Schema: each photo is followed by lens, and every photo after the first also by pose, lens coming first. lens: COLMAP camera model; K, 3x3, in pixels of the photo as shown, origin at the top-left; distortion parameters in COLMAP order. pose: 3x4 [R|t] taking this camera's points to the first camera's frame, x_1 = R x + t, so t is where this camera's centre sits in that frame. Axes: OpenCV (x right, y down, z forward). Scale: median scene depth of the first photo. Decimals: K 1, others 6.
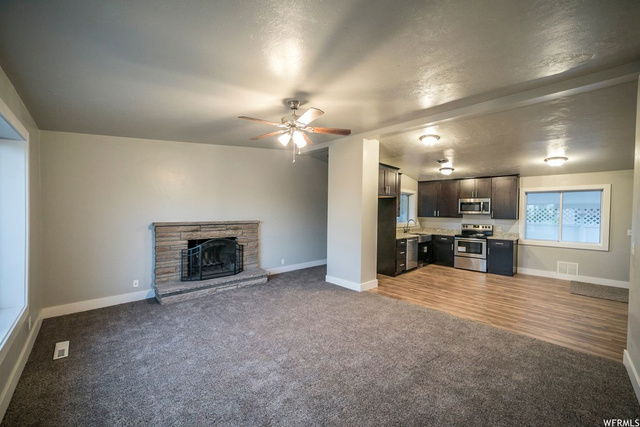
lens RADIAL K [[244.5, 0, 325.1], [0, 244.5, 217.4], [0, 0, 1]] dist [-0.014967, 0.000376]
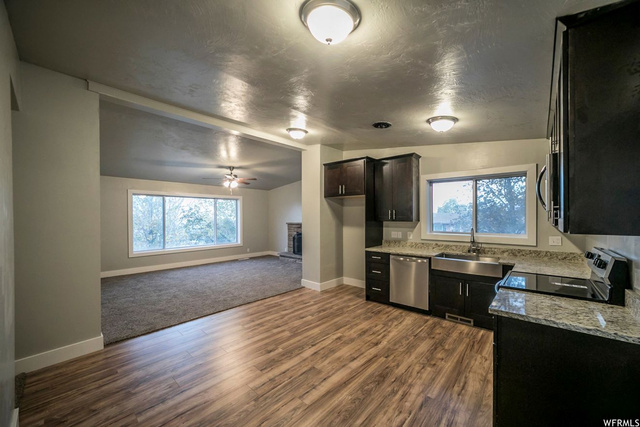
lens RADIAL K [[244.5, 0, 325.1], [0, 244.5, 217.4], [0, 0, 1]] dist [-0.014967, 0.000376]
pose [[0.075986, -0.014867, -0.996998, 1.156746], [-0.020382, 0.999657, -0.016460, 0.002946], [0.996901, 0.021571, 0.075657, 0.909827]]
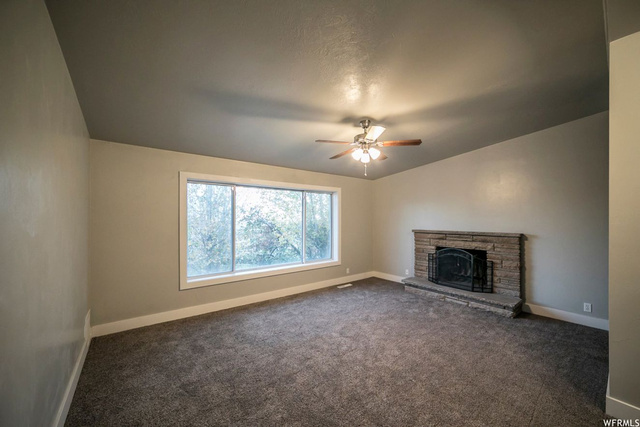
lens RADIAL K [[244.5, 0, 325.1], [0, 244.5, 217.4], [0, 0, 1]] dist [-0.014967, 0.000376]
pose [[-0.090071, -0.022295, -0.995686, 0.524291], [-0.029742, 0.999364, -0.019687, -0.003253], [0.995491, 0.027840, -0.090677, 0.493179]]
